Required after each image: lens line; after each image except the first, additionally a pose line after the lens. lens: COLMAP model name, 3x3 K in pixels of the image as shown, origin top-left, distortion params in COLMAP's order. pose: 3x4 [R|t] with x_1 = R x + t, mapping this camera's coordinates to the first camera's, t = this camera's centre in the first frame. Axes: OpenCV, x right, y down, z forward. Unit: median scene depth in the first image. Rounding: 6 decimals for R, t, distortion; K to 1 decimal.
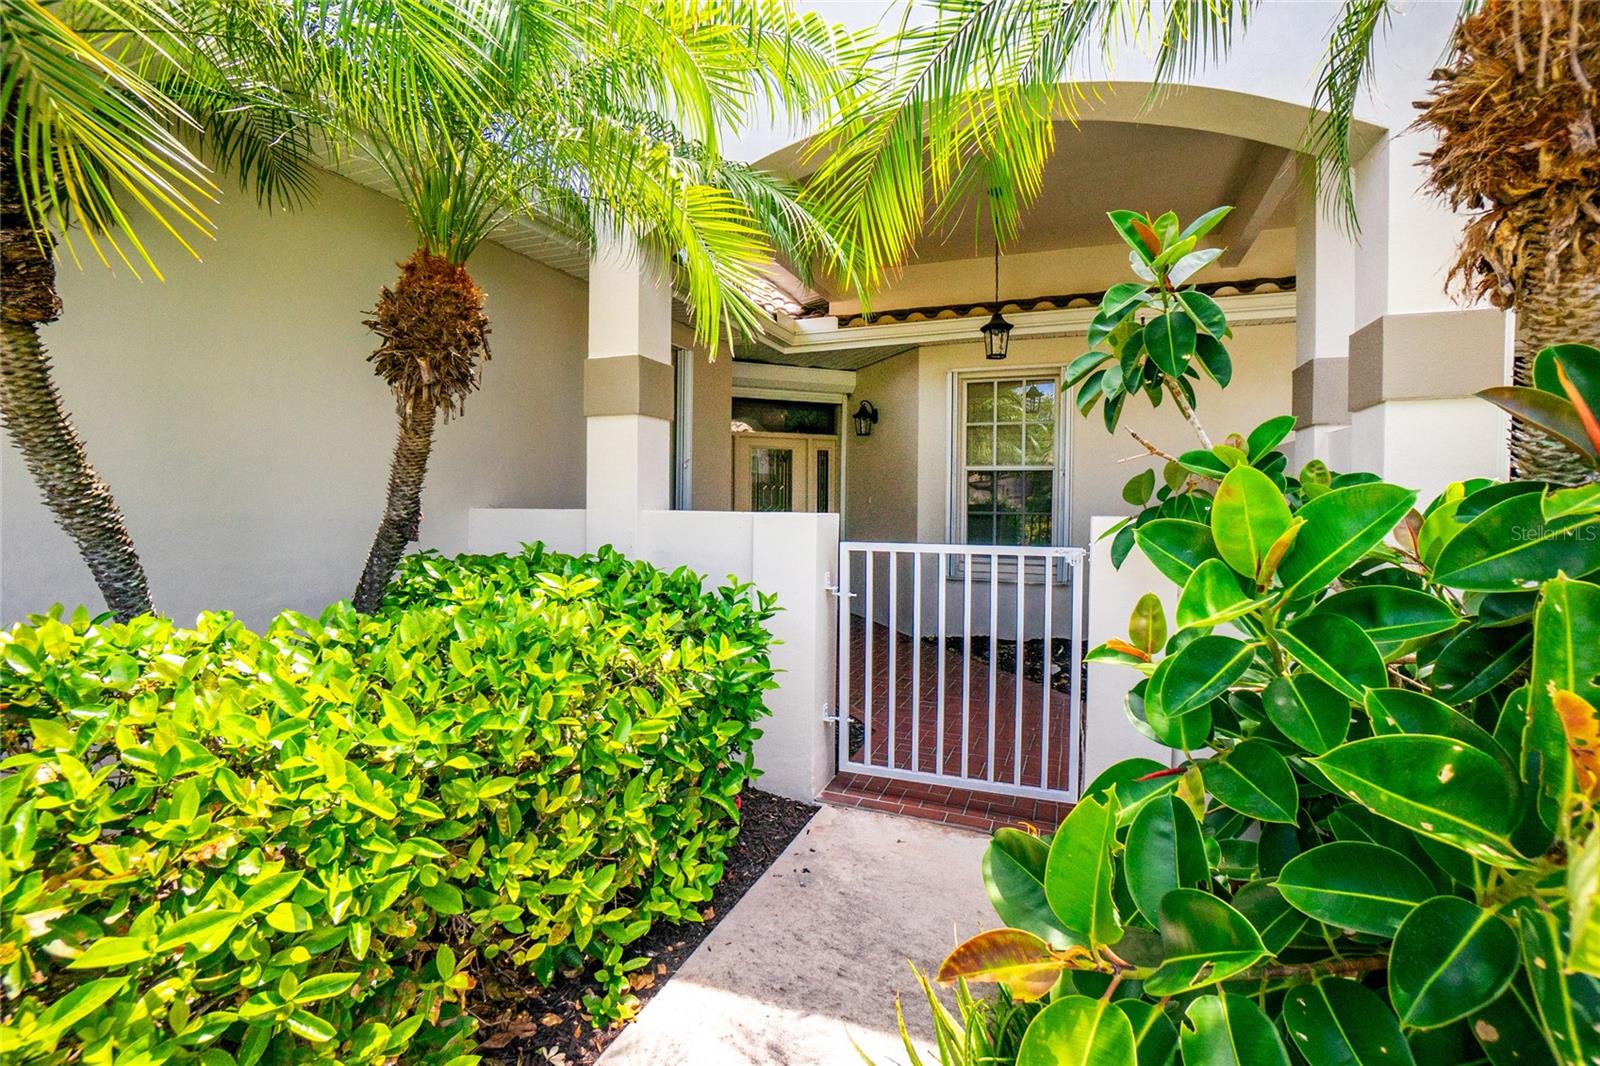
lens RADIAL K [[713.0, 0, 795.6], [0, 713.0, 514.0], [0, 0, 1]] dist [-0.062961, 0.022866]
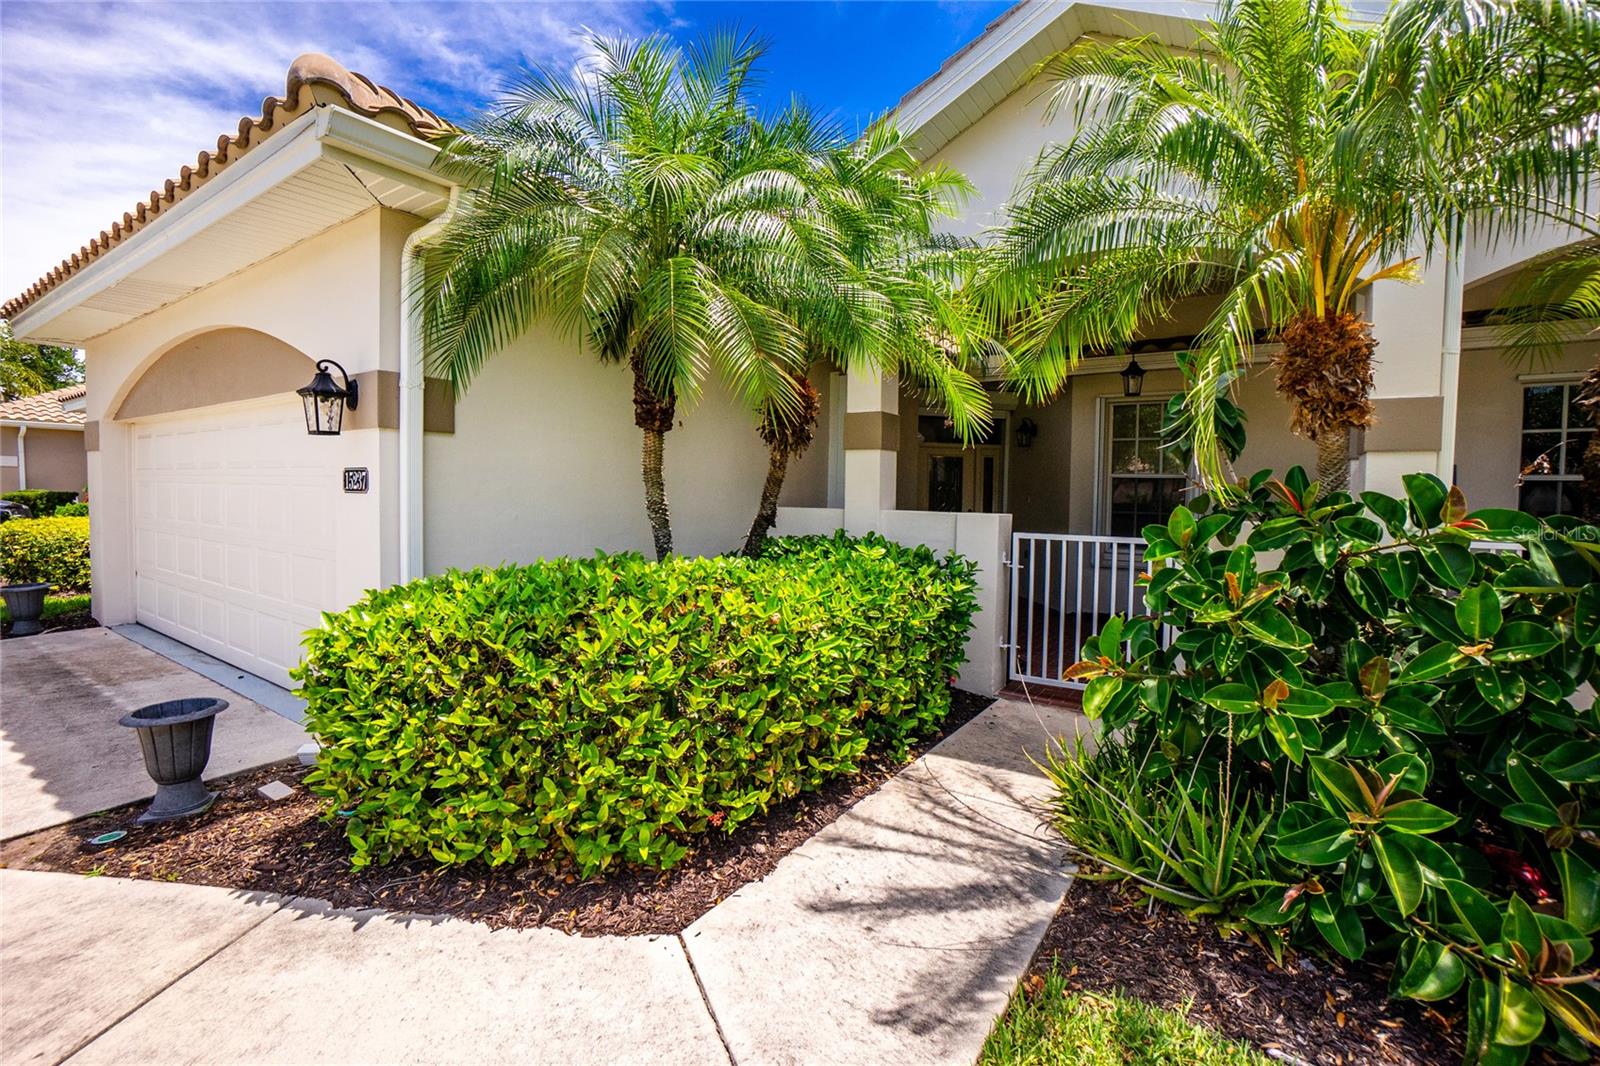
lens RADIAL K [[713.0, 0, 795.6], [0, 713.0, 514.0], [0, 0, 1]] dist [-0.062961, 0.022866]
pose [[0.978591, 0.014926, -0.205273, -0.091568], [-0.012100, 0.999814, 0.015017, -0.020125], [0.205459, -0.012212, 0.978589, -0.660004]]
